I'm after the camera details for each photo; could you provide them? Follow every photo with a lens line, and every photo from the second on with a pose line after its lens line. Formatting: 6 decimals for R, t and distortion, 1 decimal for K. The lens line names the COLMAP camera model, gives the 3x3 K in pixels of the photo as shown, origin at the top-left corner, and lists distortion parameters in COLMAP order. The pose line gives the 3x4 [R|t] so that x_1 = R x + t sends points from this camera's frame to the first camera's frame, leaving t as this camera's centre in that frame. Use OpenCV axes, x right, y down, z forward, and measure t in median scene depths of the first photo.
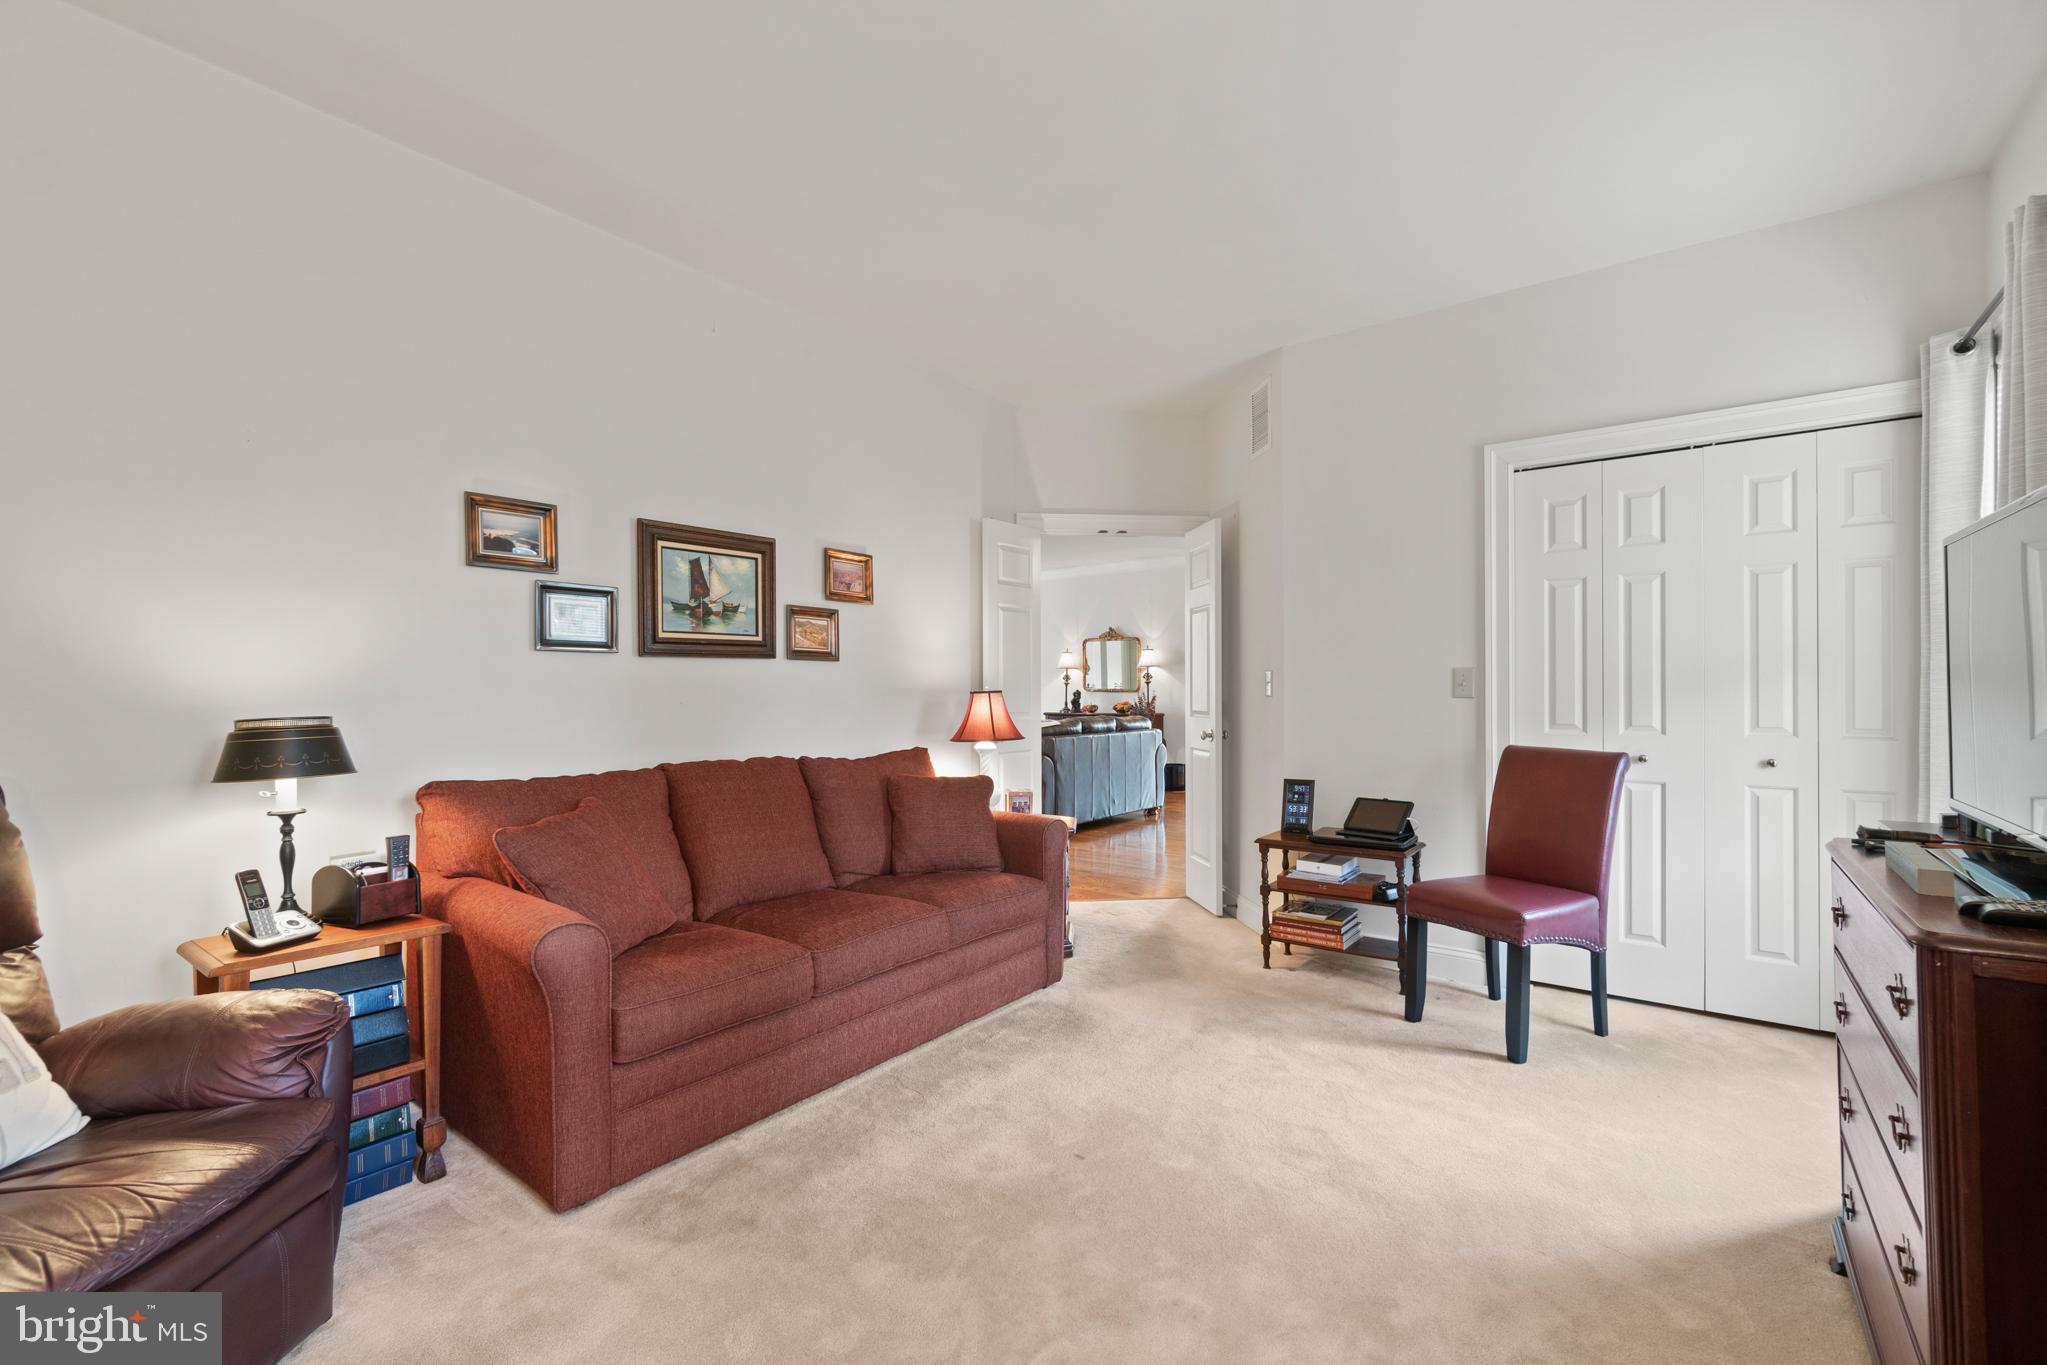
lens RADIAL K [[890.5, 0, 1015.4], [0, 890.5, 693.6], [0, 0, 1]] dist [-0.002082, 0.002341]
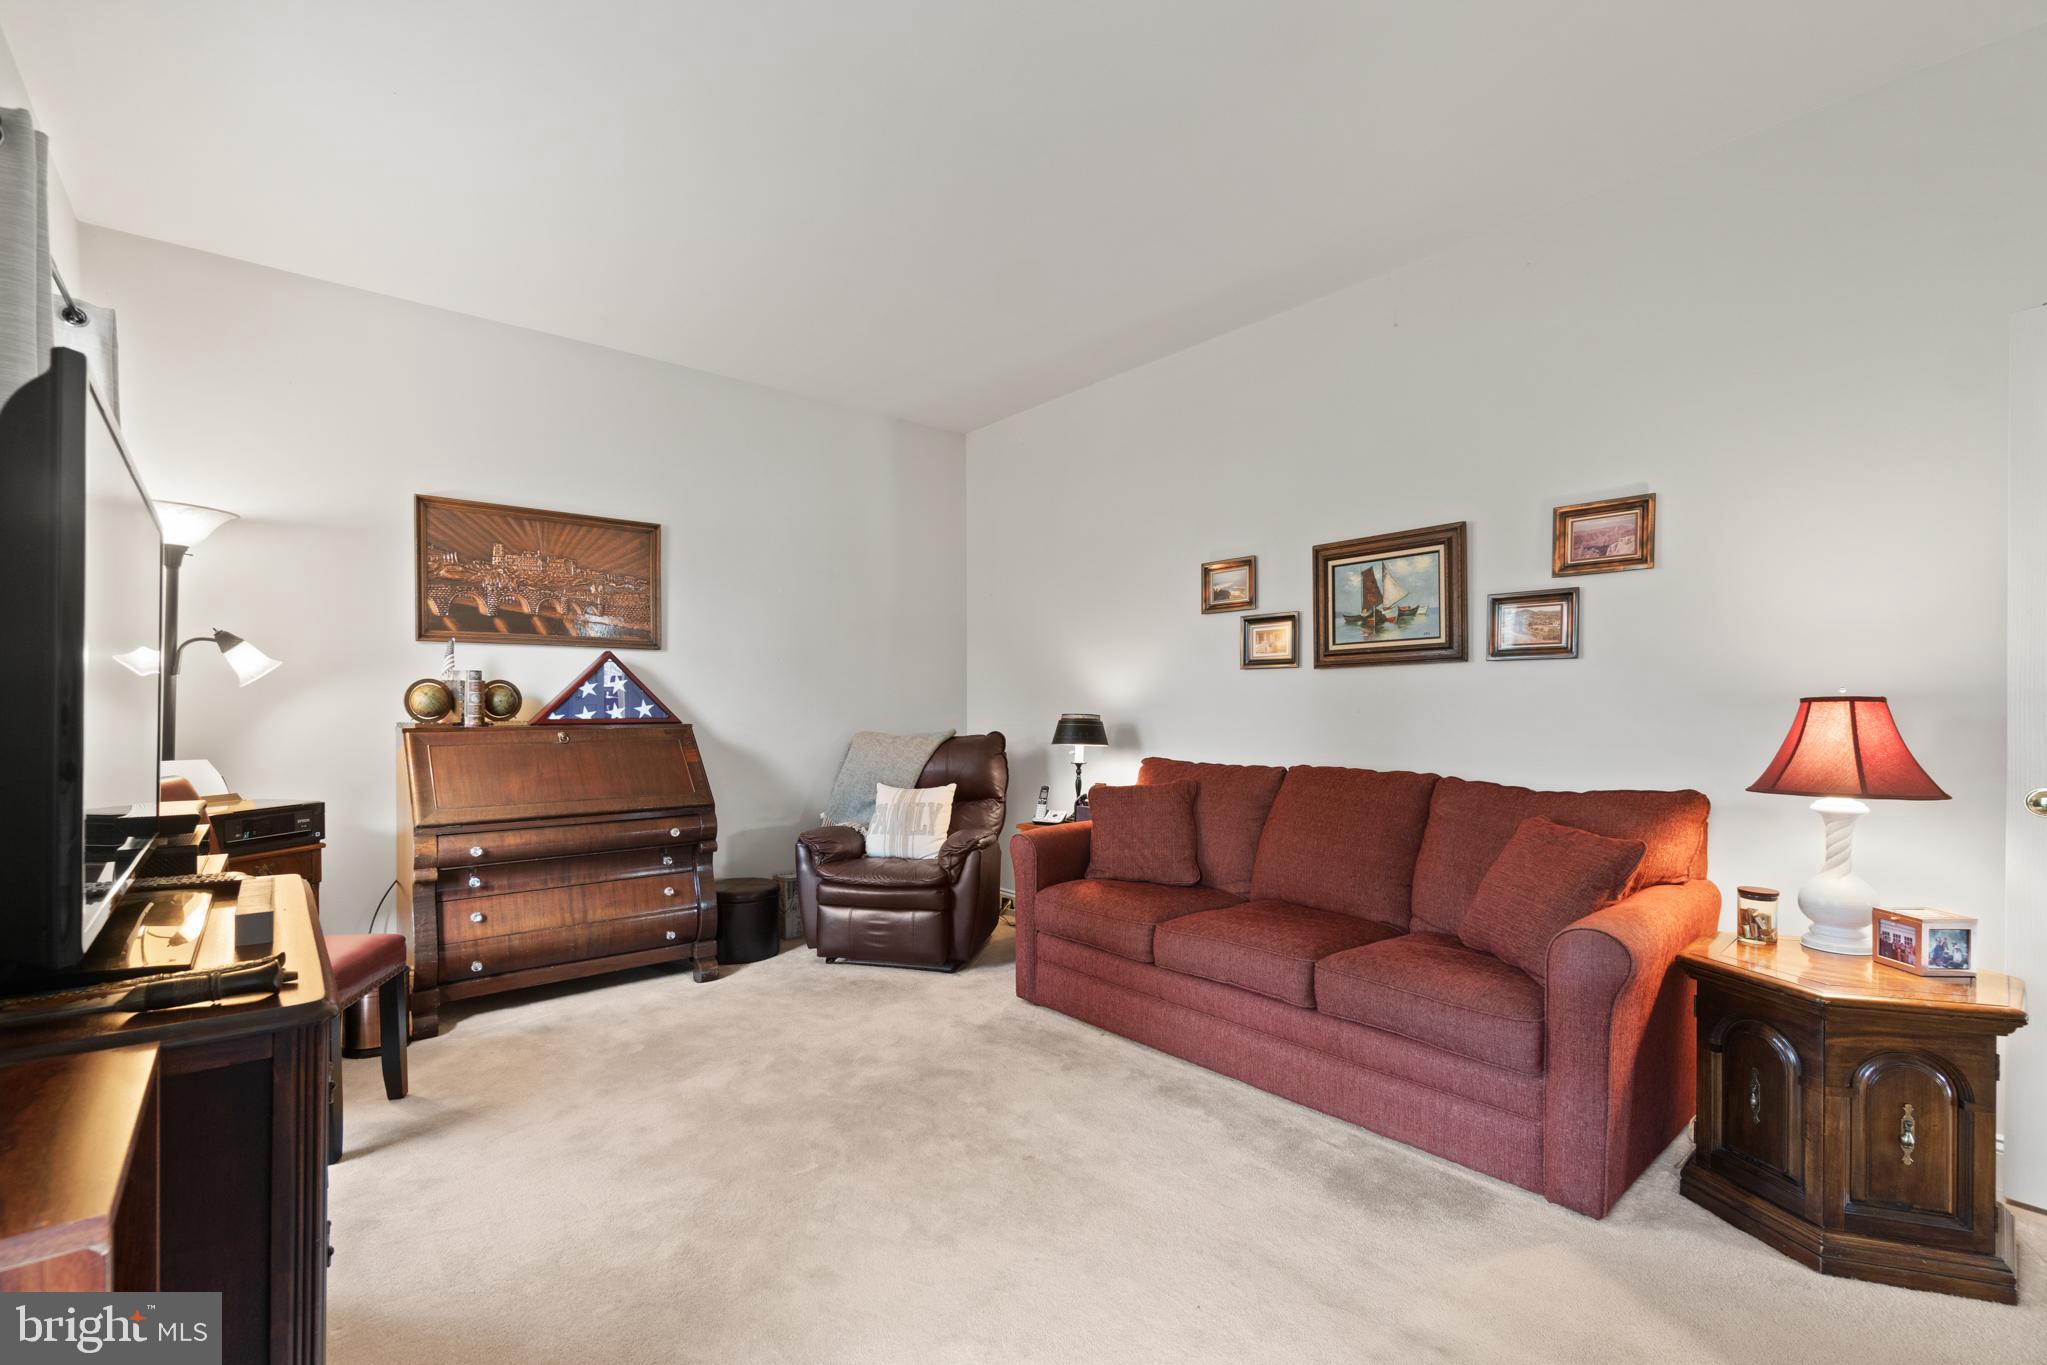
lens RADIAL K [[890.5, 0, 1015.4], [0, 890.5, 693.6], [0, 0, 1]] dist [-0.002082, 0.002341]
pose [[-0.210568, -0.010698, -0.977521, 0.721537], [-0.001675, 0.999943, -0.010582, 0.002295], [0.977578, -0.000591, -0.210574, 0.822647]]
